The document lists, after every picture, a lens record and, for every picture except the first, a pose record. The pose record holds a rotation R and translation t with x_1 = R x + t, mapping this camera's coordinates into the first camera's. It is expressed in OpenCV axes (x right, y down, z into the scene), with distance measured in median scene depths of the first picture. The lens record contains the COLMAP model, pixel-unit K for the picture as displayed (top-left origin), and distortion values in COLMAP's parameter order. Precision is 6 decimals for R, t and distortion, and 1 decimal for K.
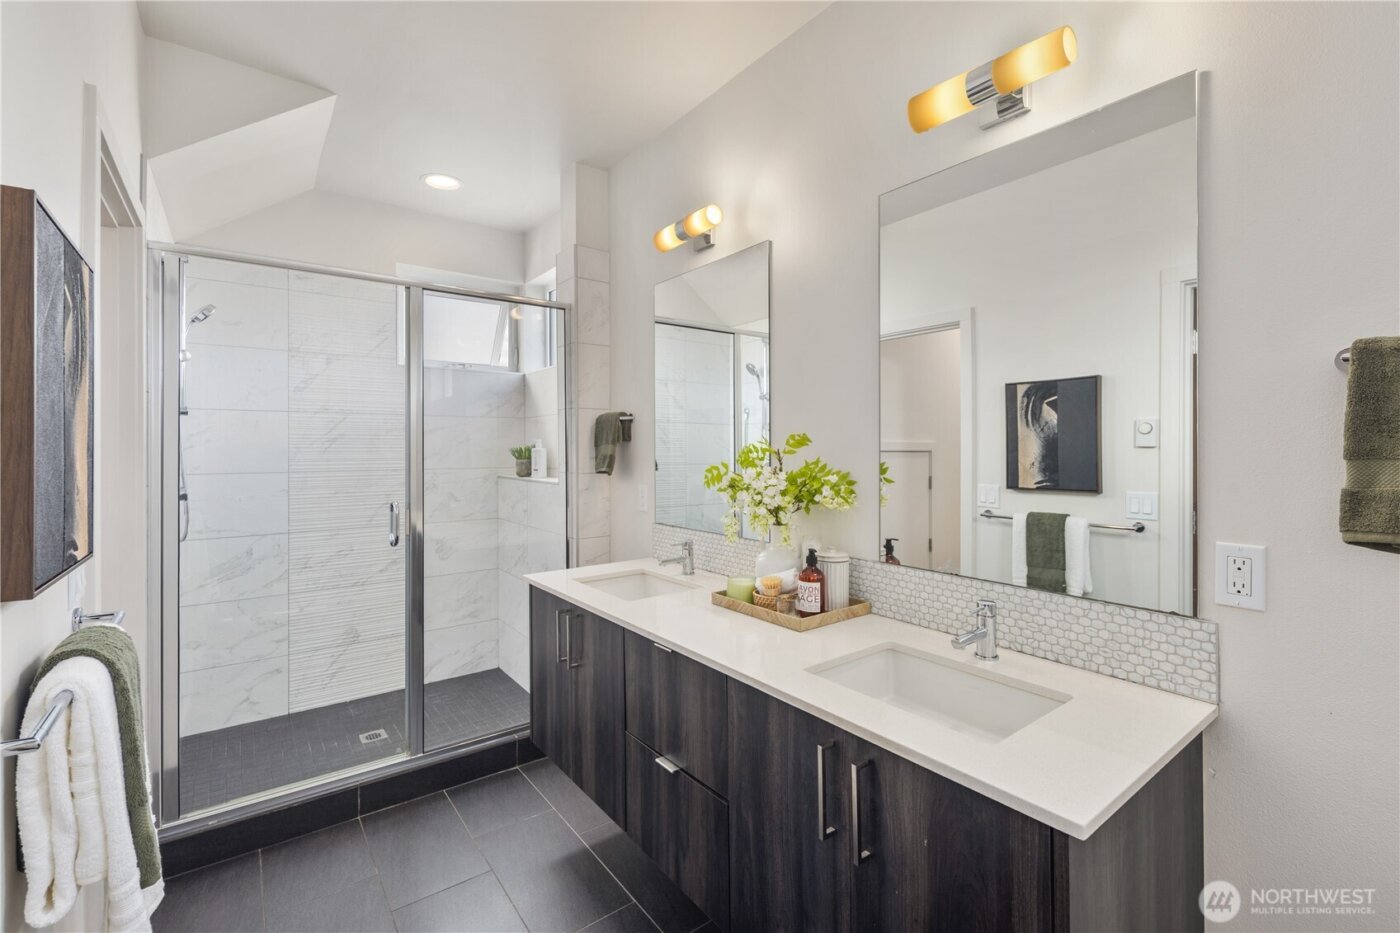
lens RADIAL K [[617.7, 0, 702.9], [0, 617.7, 454.2], [0, 0, 1]] dist [0.004581, -0.001094]
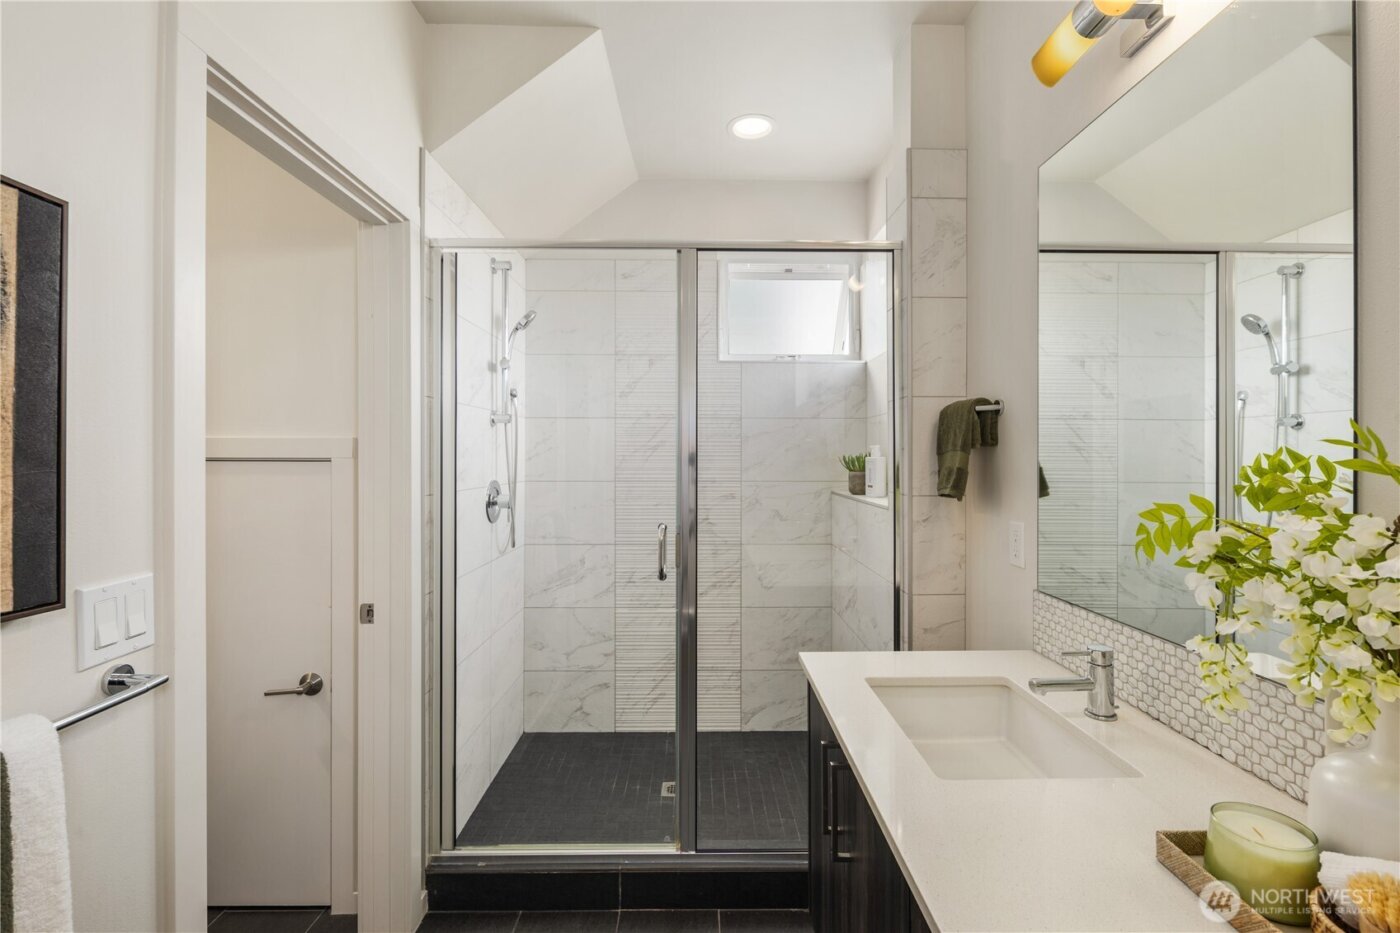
lens RADIAL K [[617.7, 0, 705.0], [0, 617.7, 460.2], [0, 0, 1]] dist [0.004581, -0.001094]
pose [[0.807728, 0.006990, -0.589514, 0.008564], [-0.009338, 0.999956, -0.000937, -0.003970], [0.589481, 0.006261, 0.807758, 0.338738]]
